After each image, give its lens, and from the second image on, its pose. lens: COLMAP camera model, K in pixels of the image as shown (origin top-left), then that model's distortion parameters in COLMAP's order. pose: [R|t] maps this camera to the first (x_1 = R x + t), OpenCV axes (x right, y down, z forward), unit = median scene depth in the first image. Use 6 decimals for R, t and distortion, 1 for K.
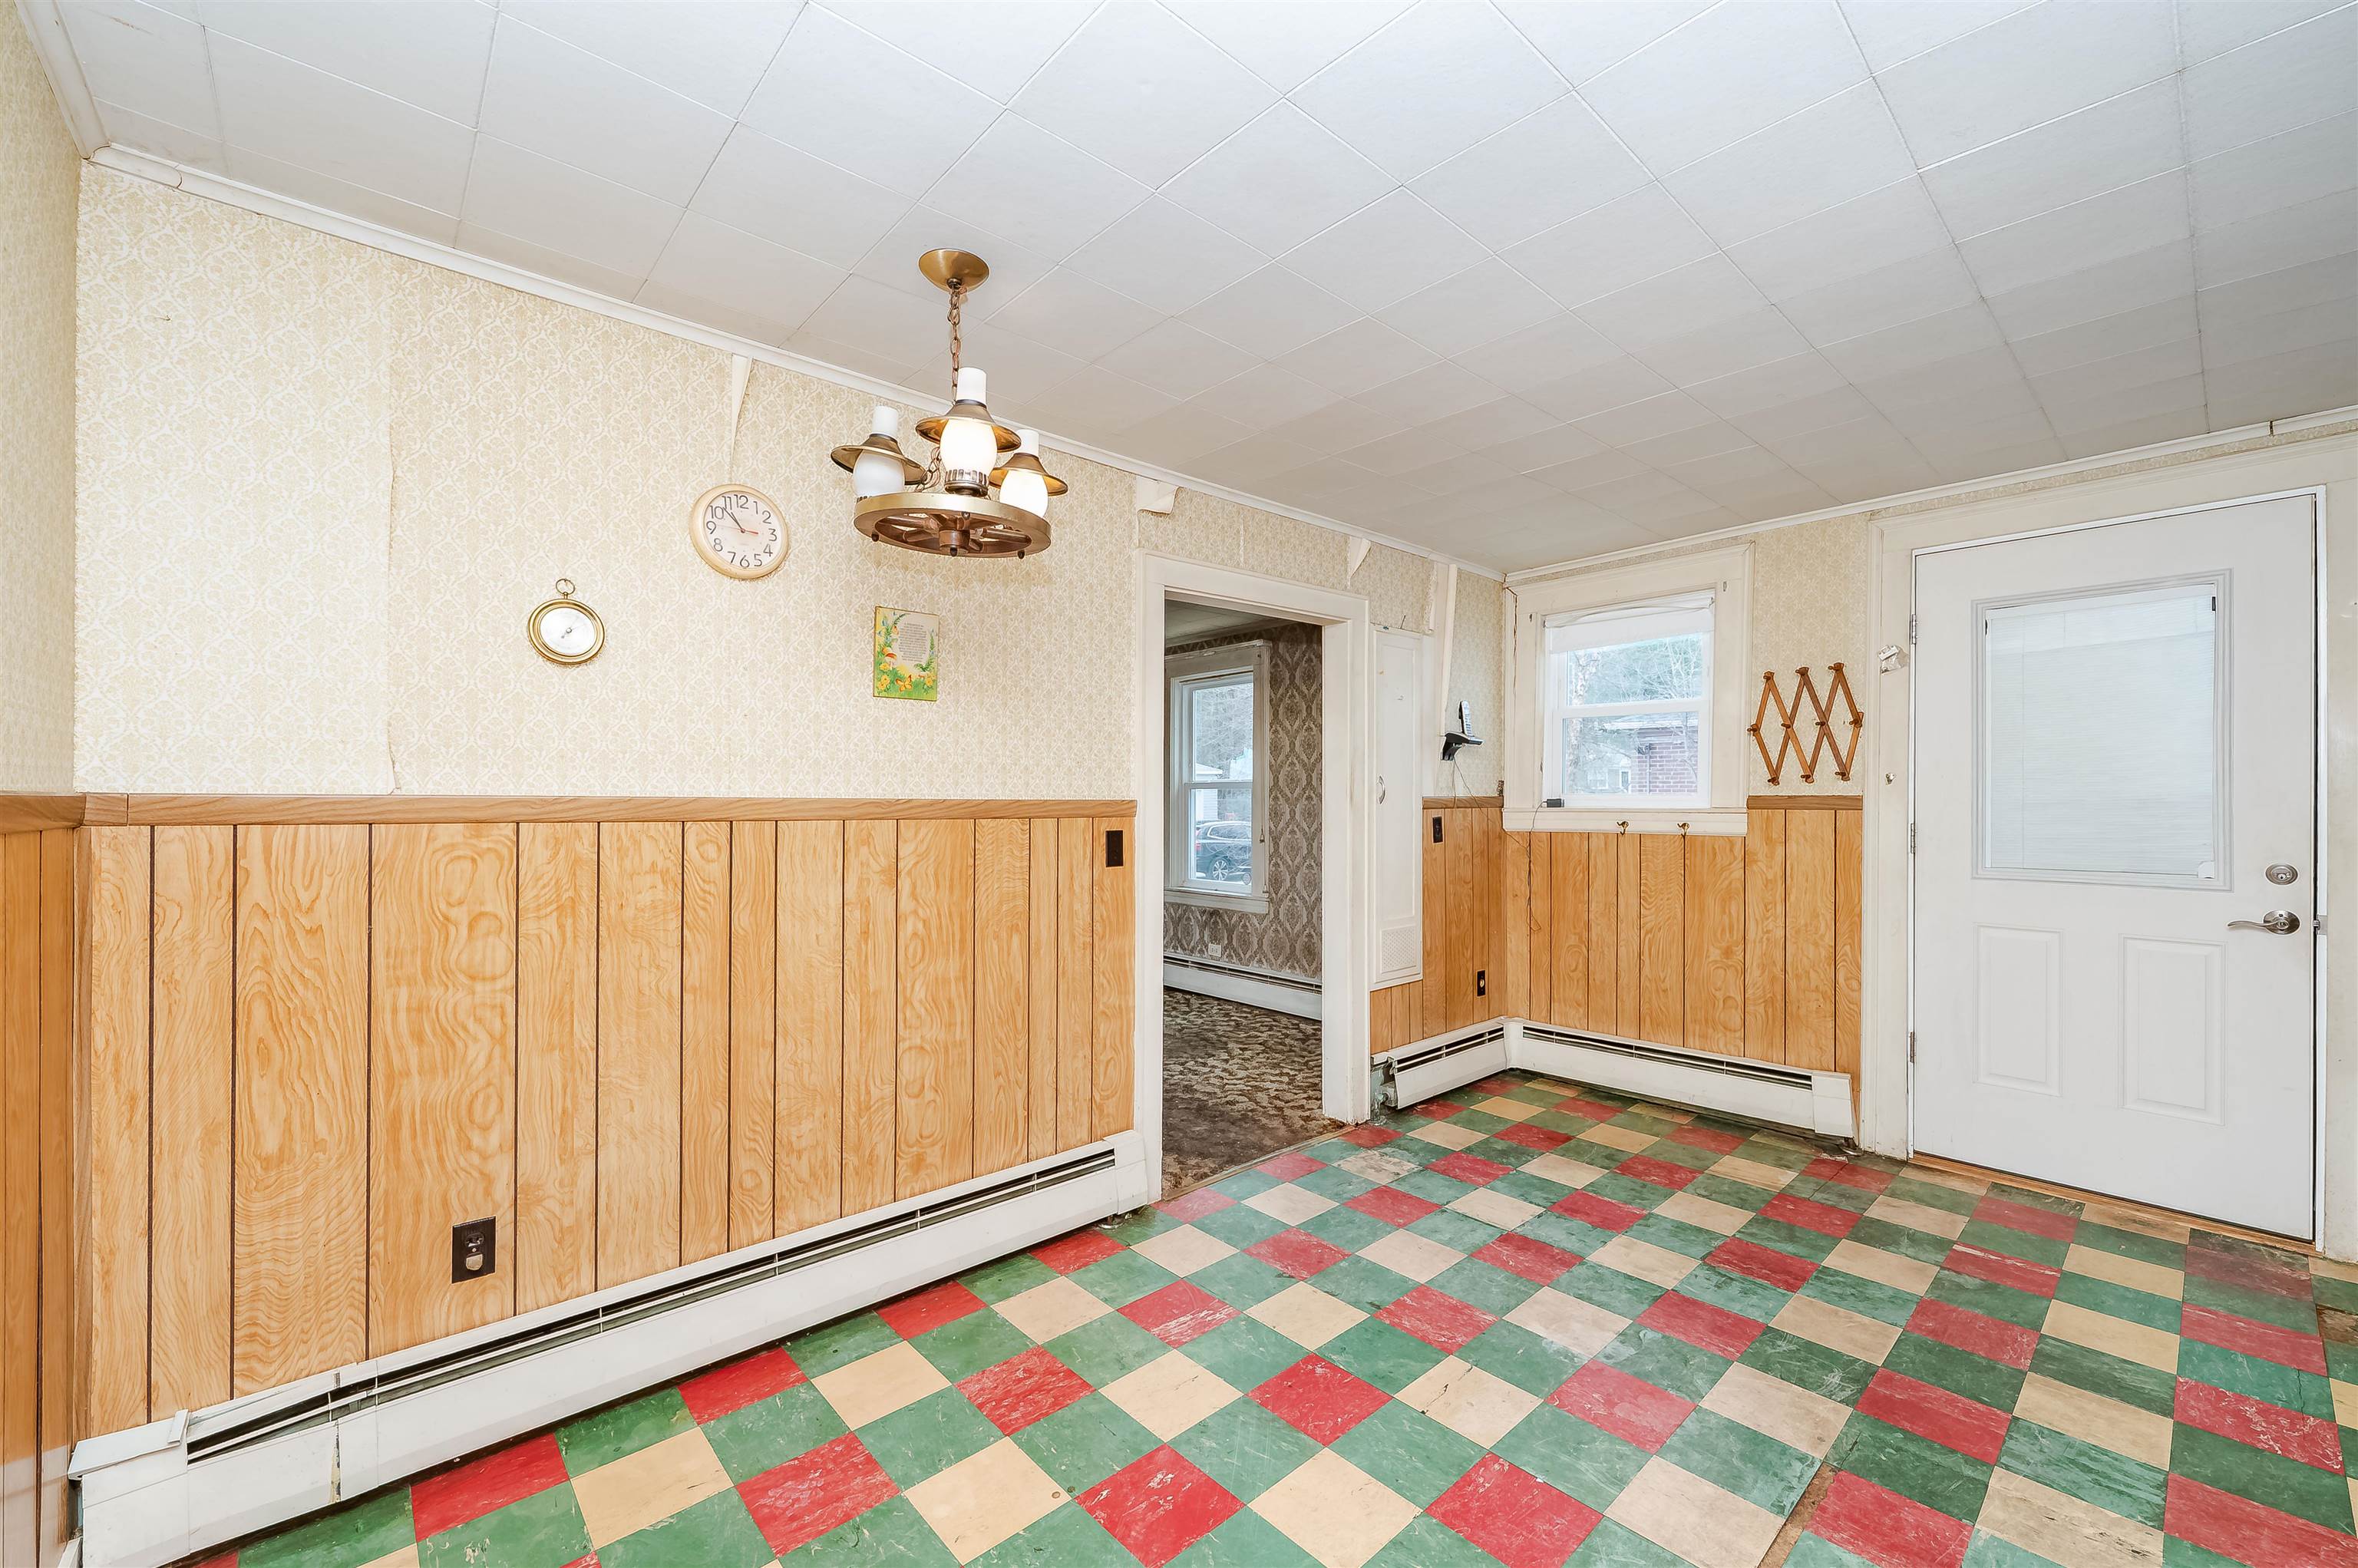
lens RADIAL K [[941.2, 0, 1163.4], [0, 941.2, 798.0], [0, 0, 1]] dist [-0.001936, -0.000297]
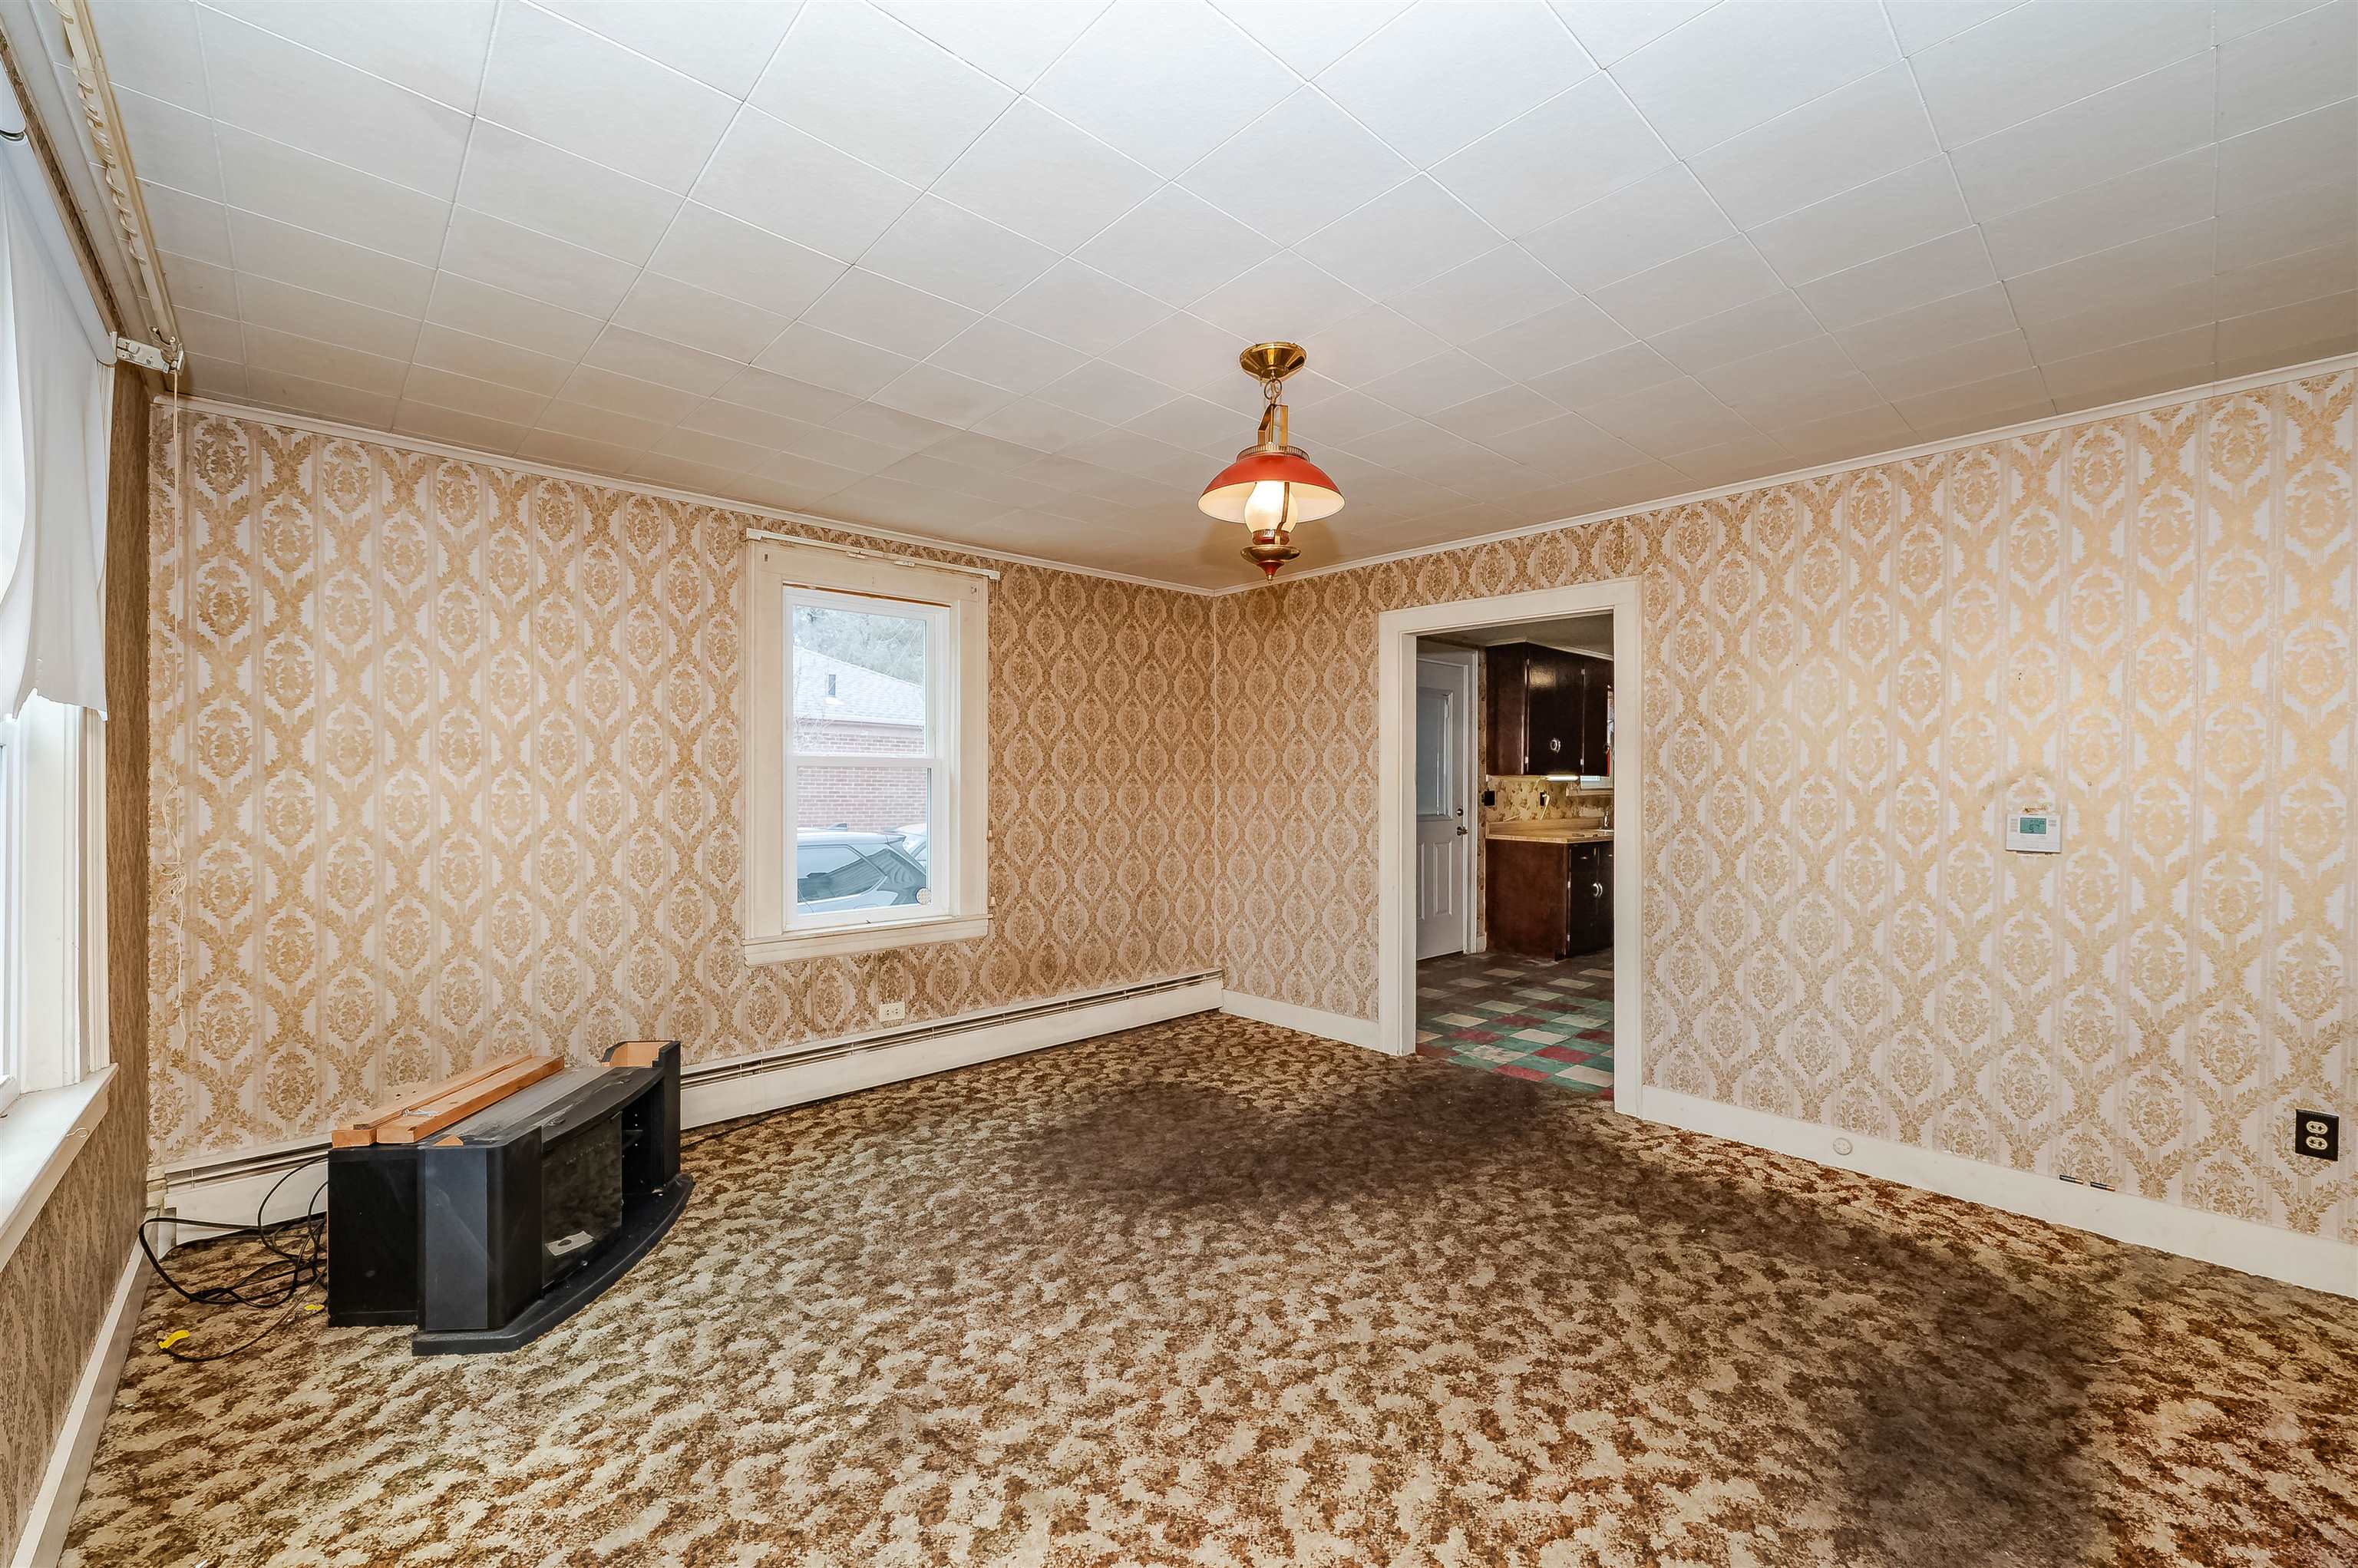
lens RADIAL K [[943.6, 0, 1179.0], [0, 943.6, 784.0], [0, 0, 1]] dist [-0.000116, 0.000121]
pose [[-0.018411, -0.006924, 0.999807, -1.118572], [-0.000622, 0.999976, 0.006914, -0.006419], [-0.999830, -0.000494, -0.018415, 1.477431]]
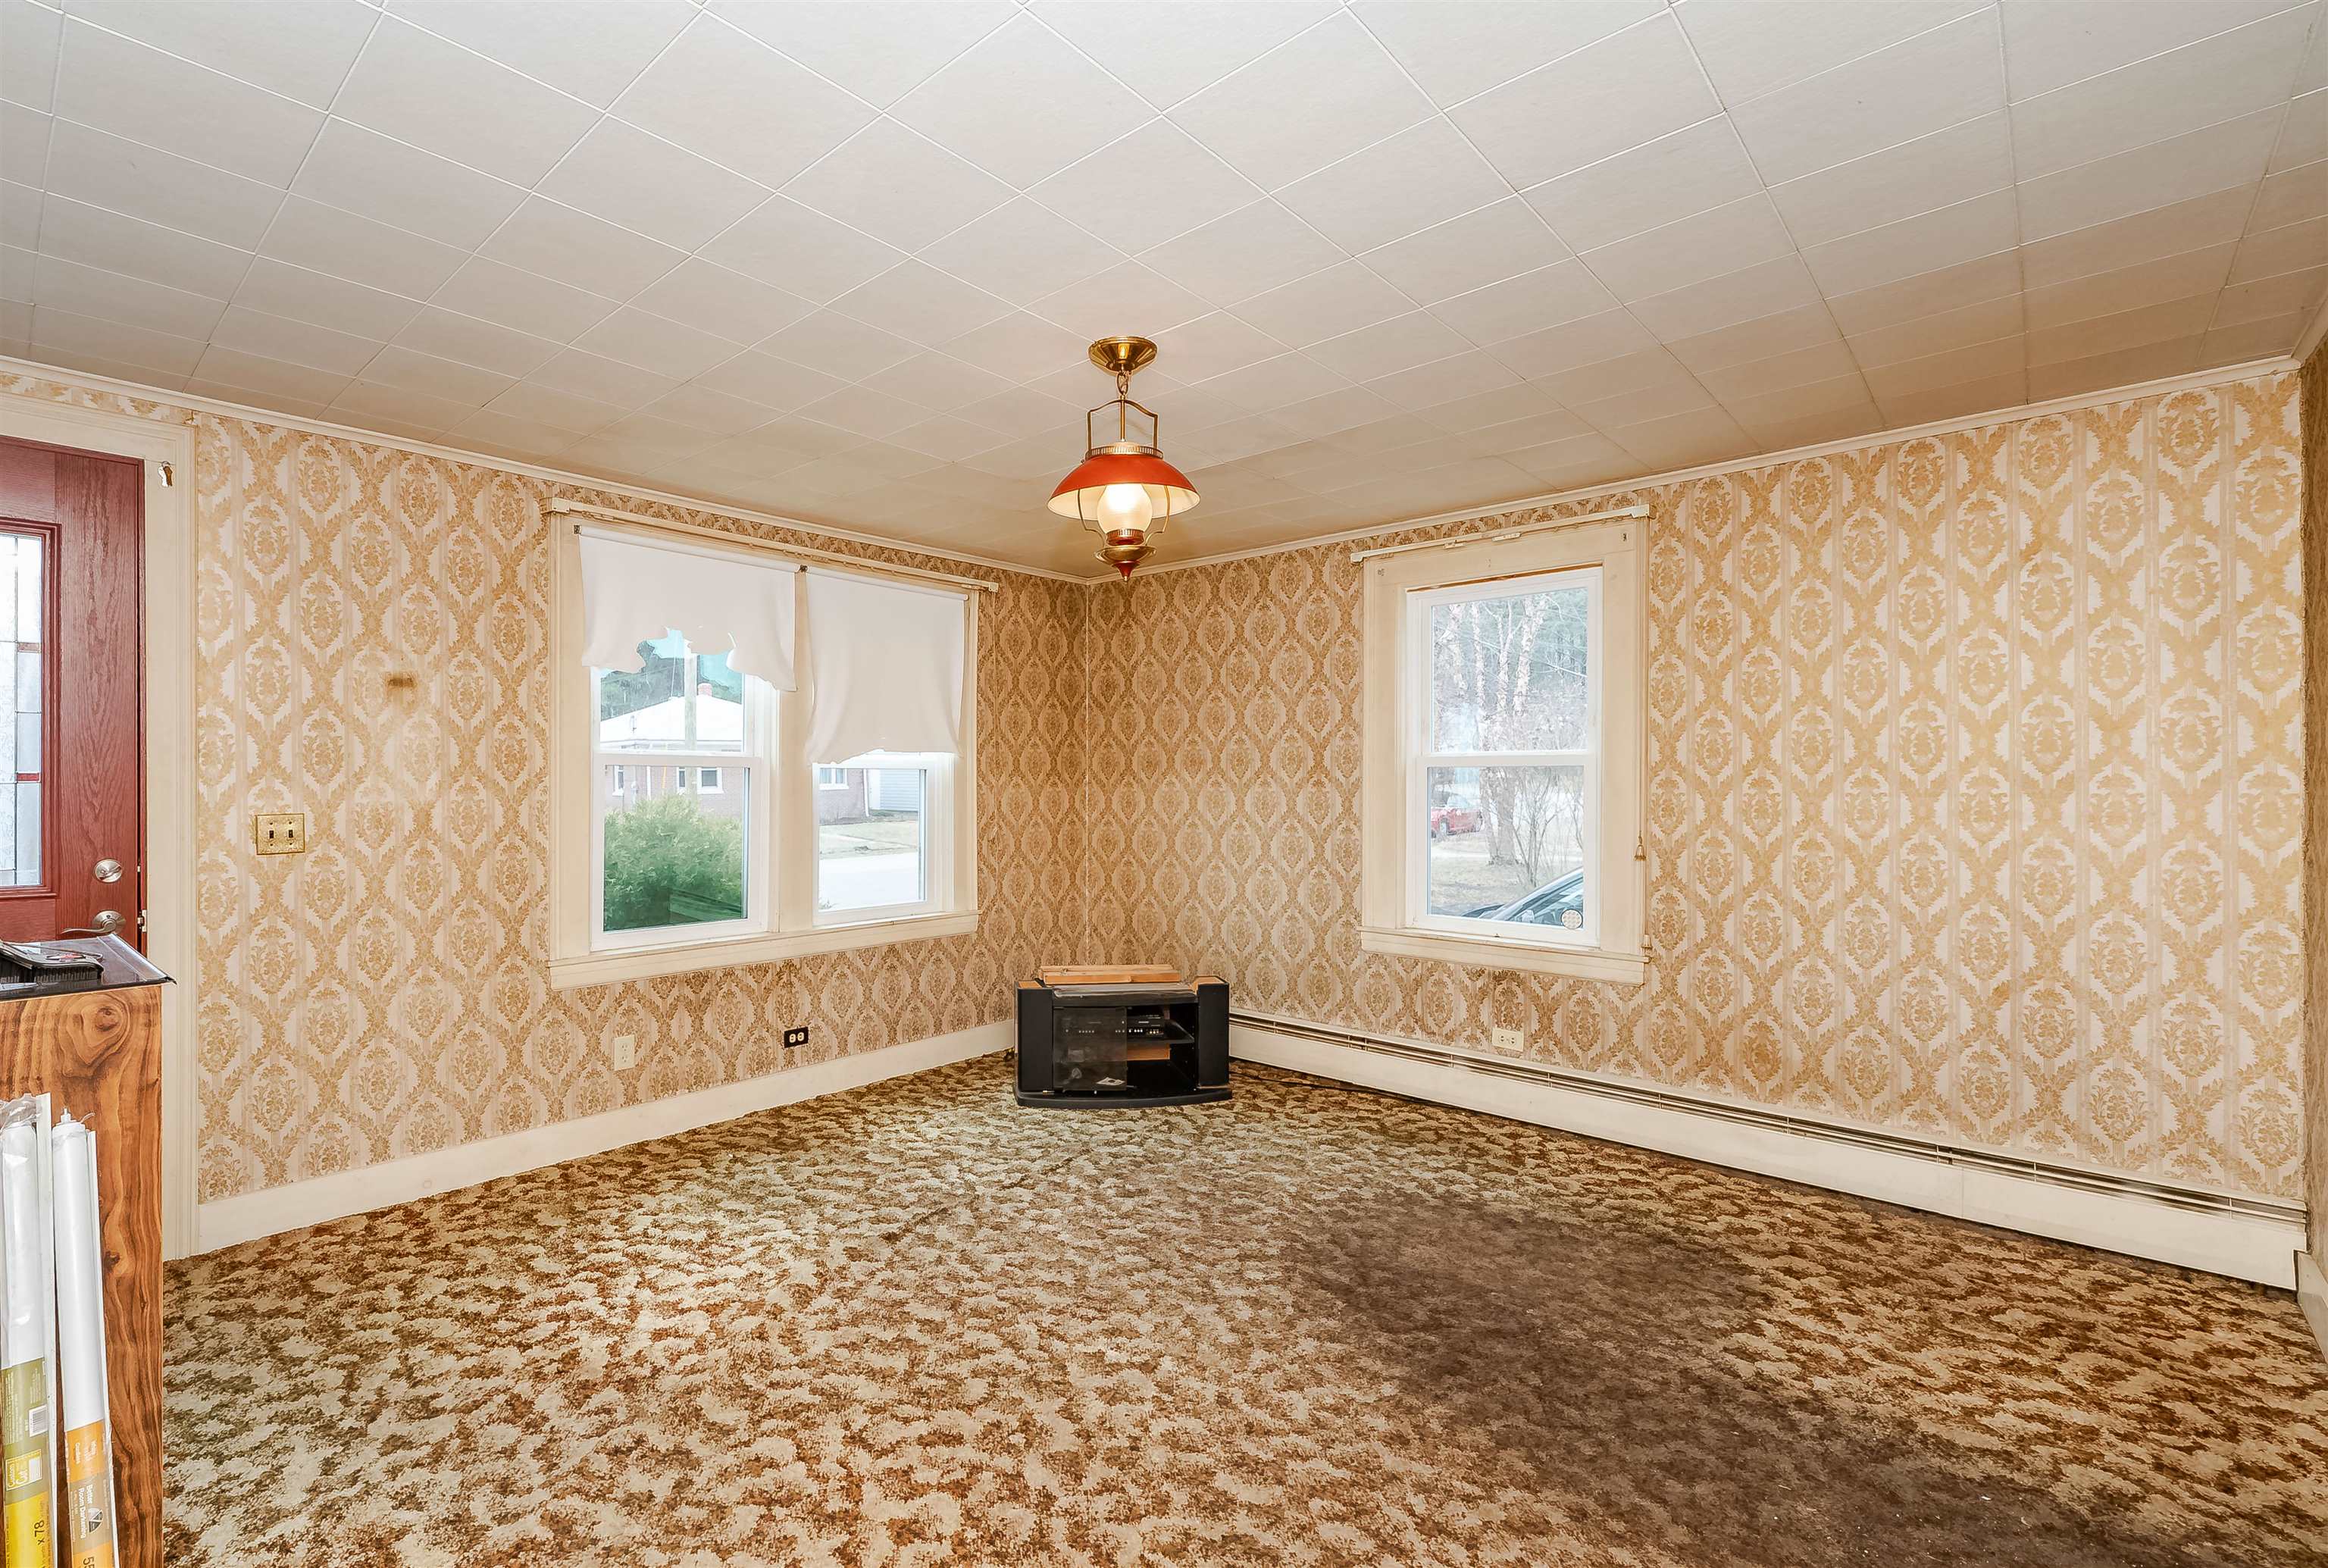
lens RADIAL K [[1043.7, 0, 986.9], [0, 1043.7, 776.9], [0, 0, 1]] dist [0.000055, 0.000037]
pose [[0.999145, -0.009125, 0.040321, -0.545961], [0.009083, 0.999958, 0.001221, -0.014348], [-0.040330, -0.000854, 0.999186, 0.646756]]
